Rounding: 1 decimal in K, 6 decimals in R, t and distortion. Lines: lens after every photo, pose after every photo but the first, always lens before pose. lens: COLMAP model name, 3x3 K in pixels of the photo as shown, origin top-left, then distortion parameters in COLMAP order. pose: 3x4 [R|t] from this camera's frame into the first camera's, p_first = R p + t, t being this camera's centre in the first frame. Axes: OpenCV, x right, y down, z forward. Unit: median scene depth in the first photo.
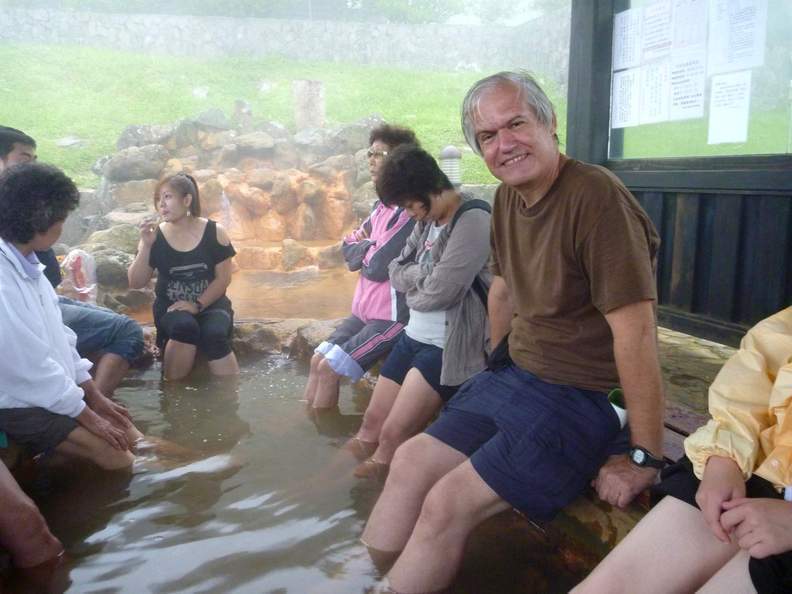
lens RADIAL K [[651.1, 0, 394.9], [0, 651.1, 295.8], [0, 0, 1]] dist [-0.013439, -0.005629]
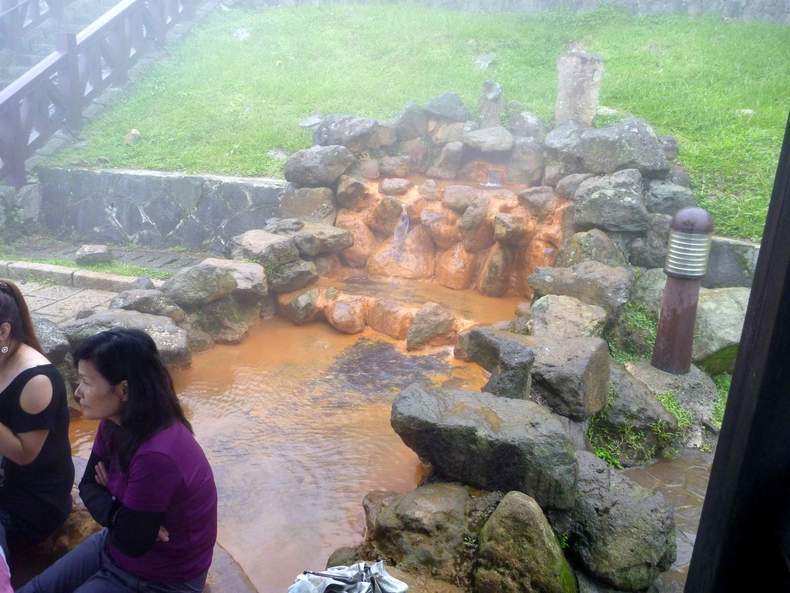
lens RADIAL K [[649.4, 0, 396.4], [0, 649.4, 297.9], [0, 0, 1]] dist [-0.013439, -0.005629]
pose [[0.802812, 0.222225, -0.553271, 0.161718], [-0.165249, 0.974524, 0.151642, -0.155912], [0.572875, -0.030312, 0.819082, 0.311163]]
